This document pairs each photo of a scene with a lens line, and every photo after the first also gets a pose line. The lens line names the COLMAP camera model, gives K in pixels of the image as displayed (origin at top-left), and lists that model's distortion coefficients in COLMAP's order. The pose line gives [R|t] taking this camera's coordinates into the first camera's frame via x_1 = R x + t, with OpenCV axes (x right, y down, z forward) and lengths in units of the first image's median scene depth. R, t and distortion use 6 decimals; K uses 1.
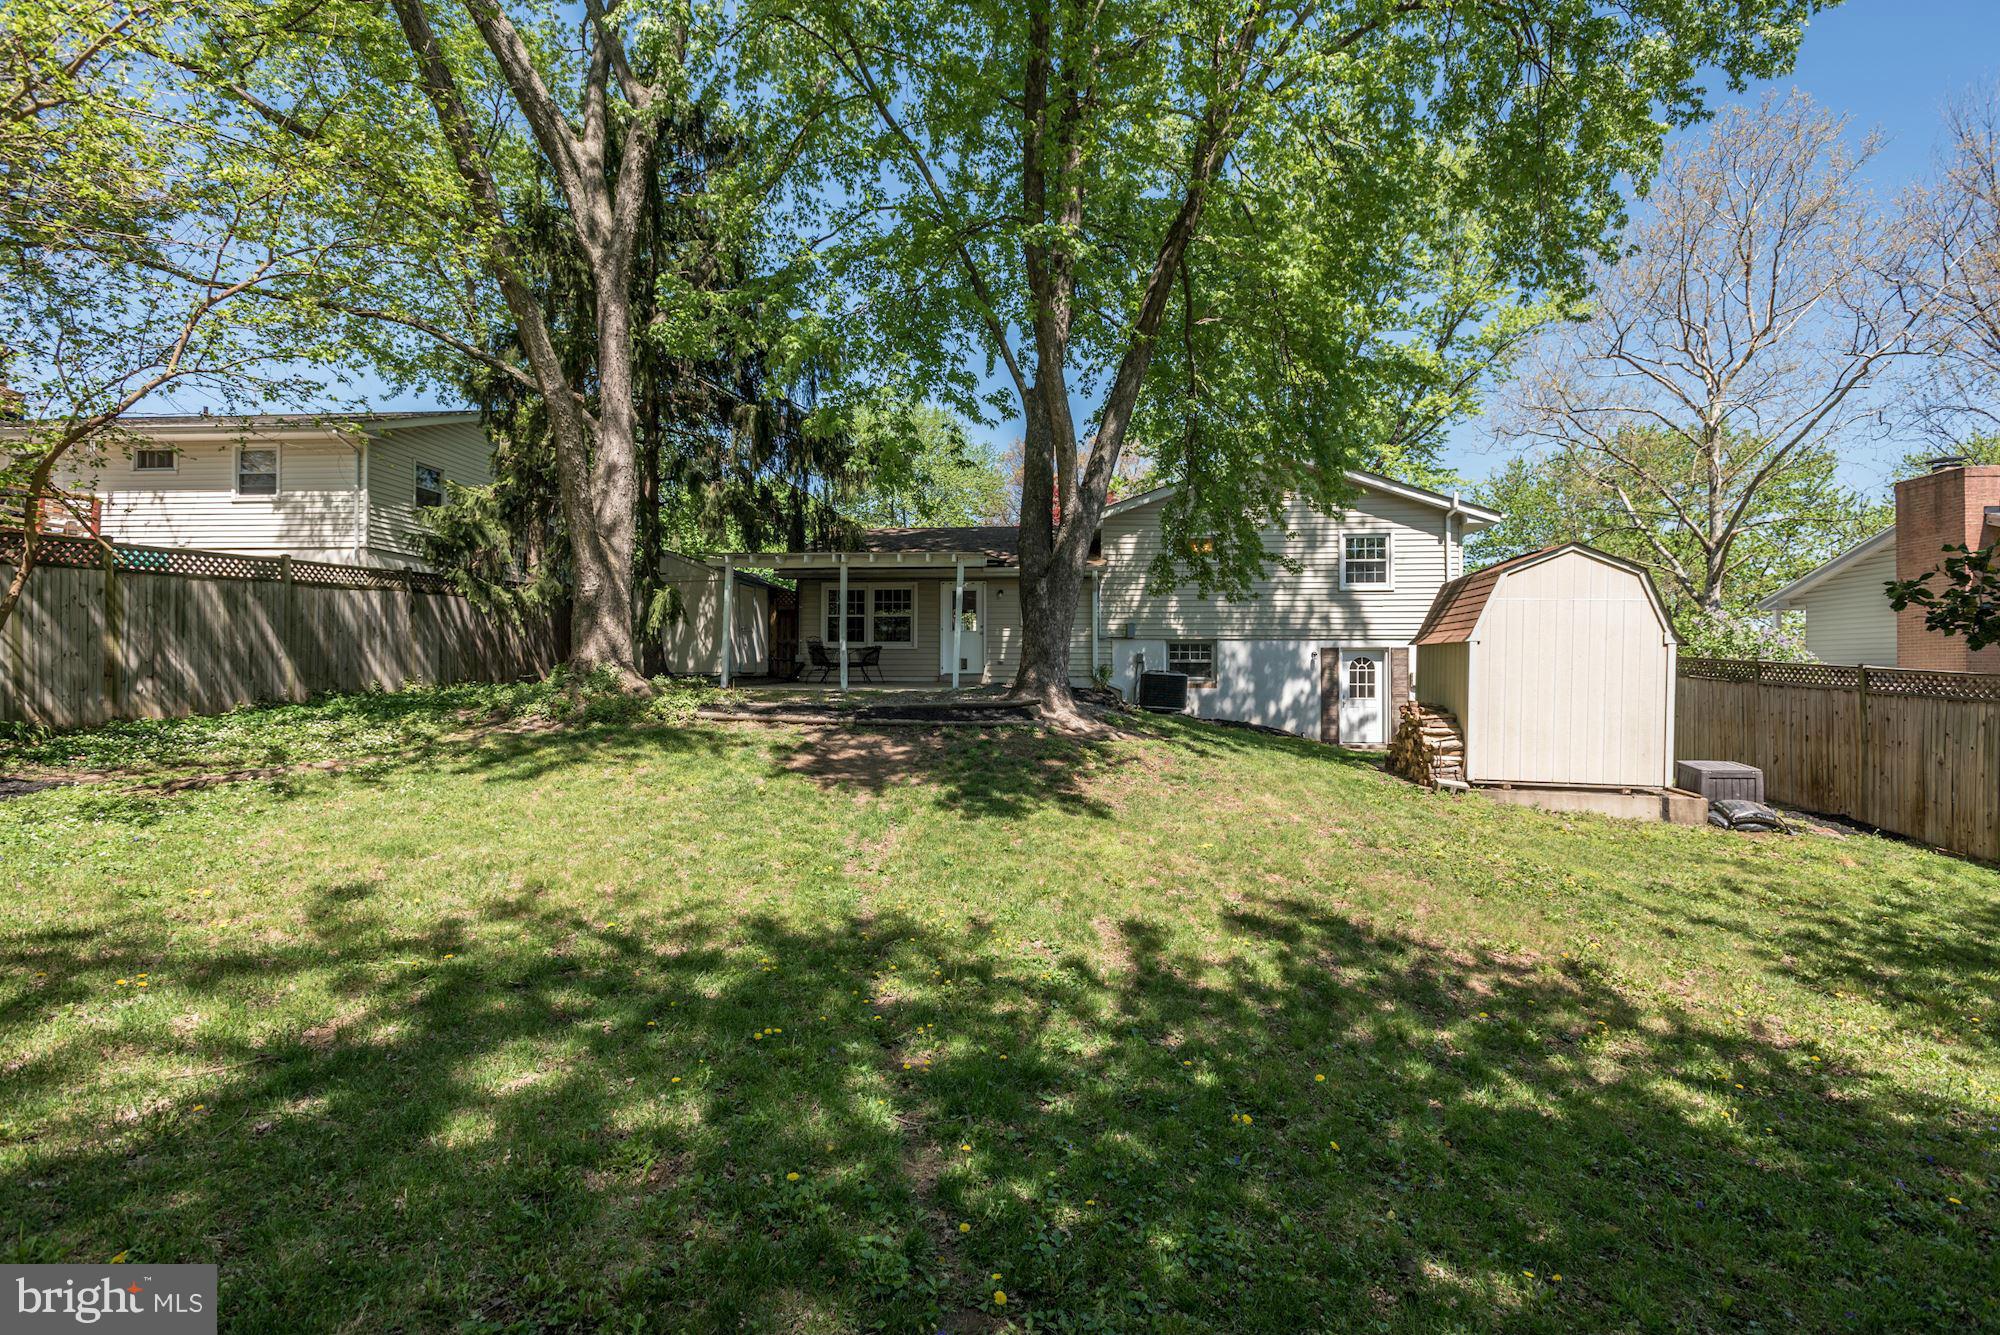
lens RADIAL K [[923.4, 0, 1008.5], [0, 923.4, 671.9], [0, 0, 1]] dist [0.002916, 0.000038]
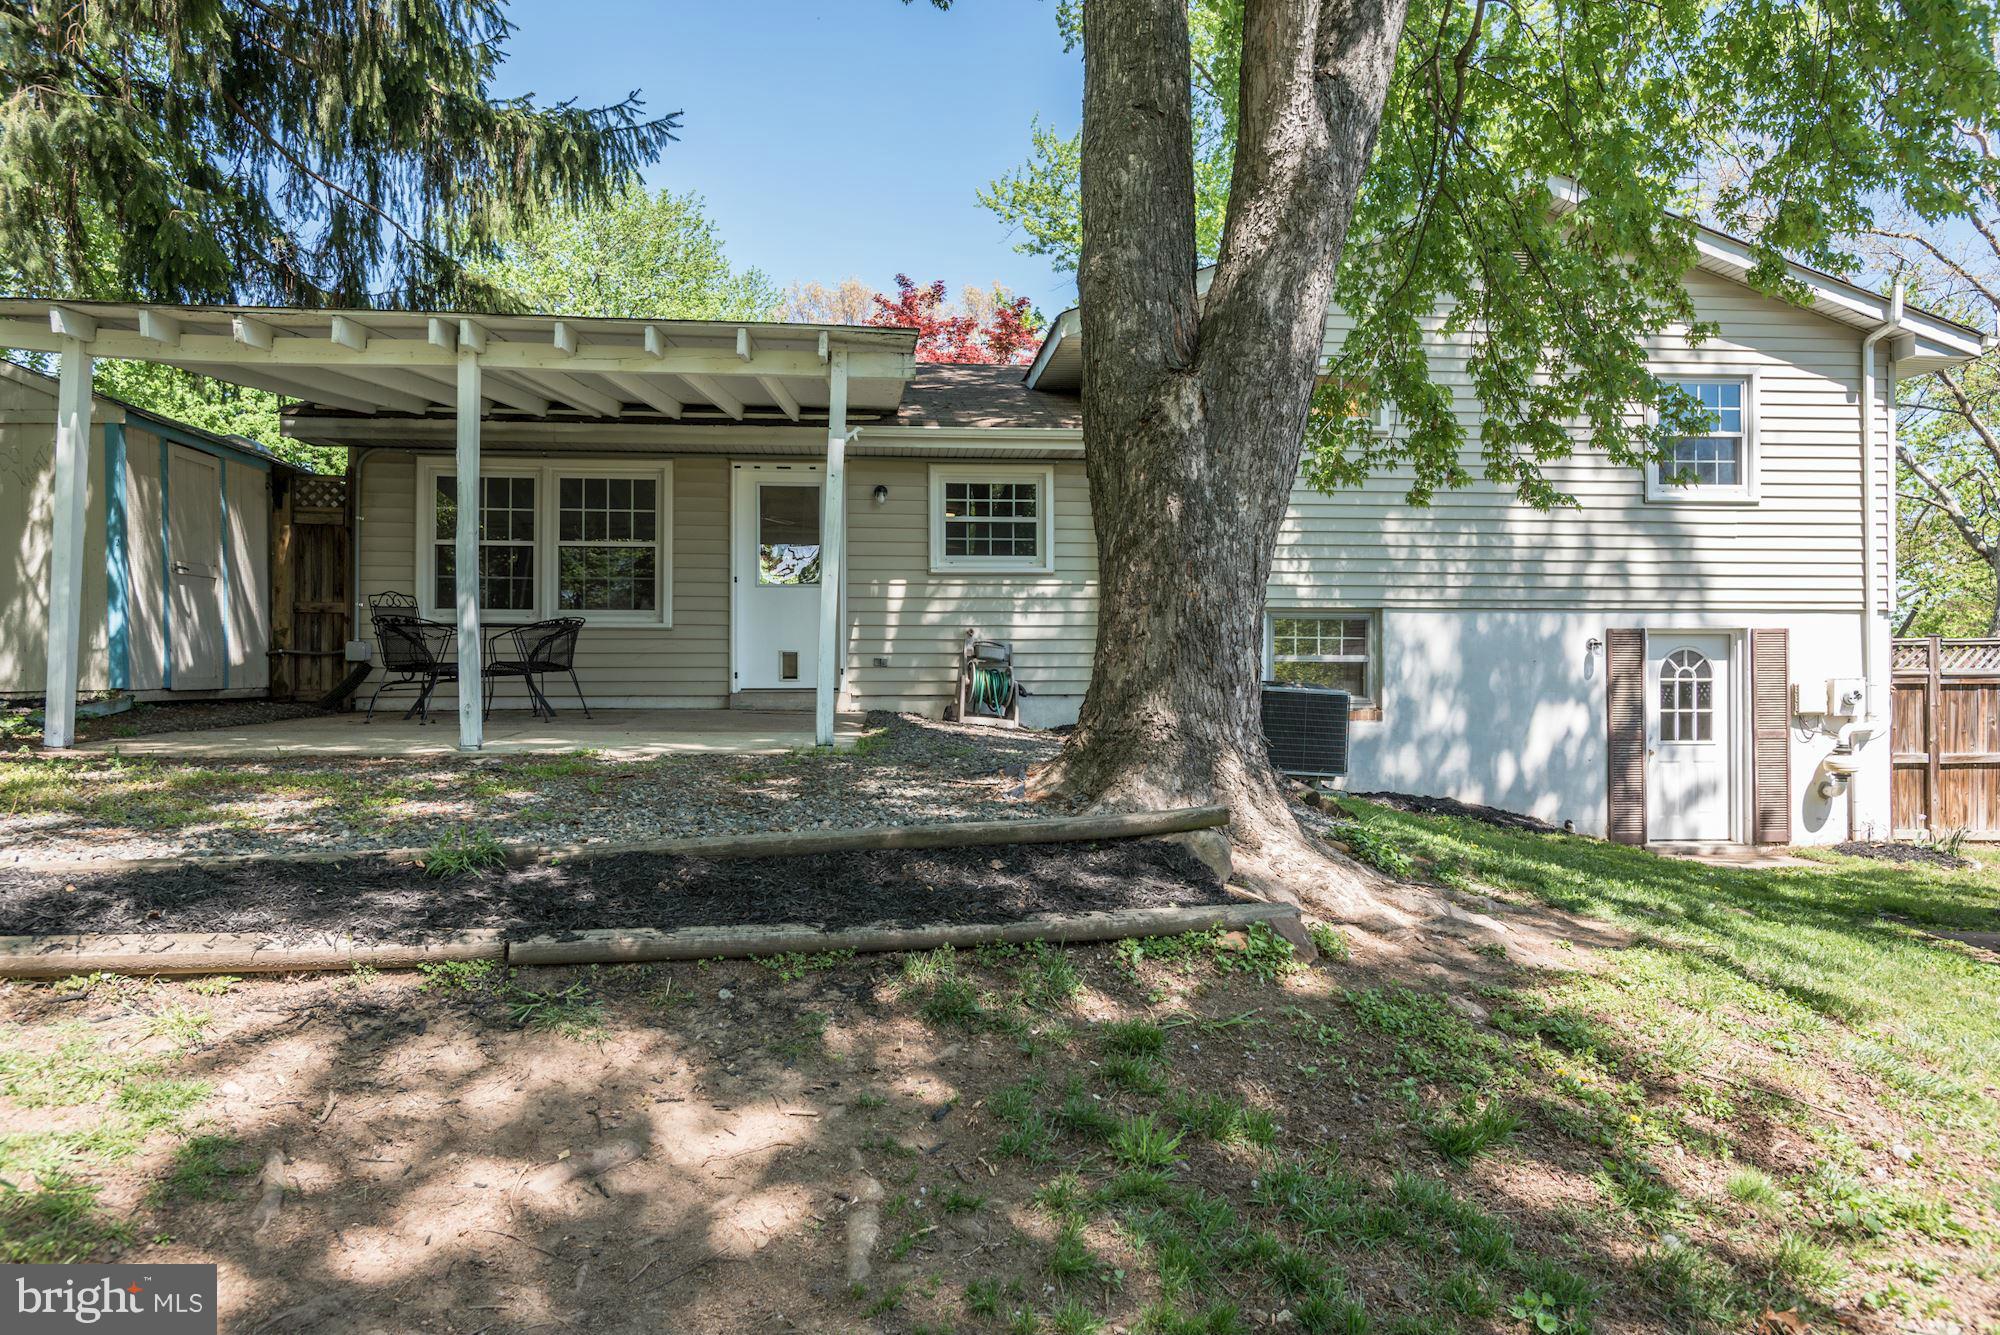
lens RADIAL K [[1445.9, 0, 1000.0], [0, 1445.9, 667.5], [0, 0, 1]] dist [0.004830, 0.000508]
pose [[0.986397, 0.000688, 0.164376, -0.061152], [-0.000164, 0.999995, -0.003202, -0.006151], [-0.164377, 0.003131, 0.986393, 0.368658]]
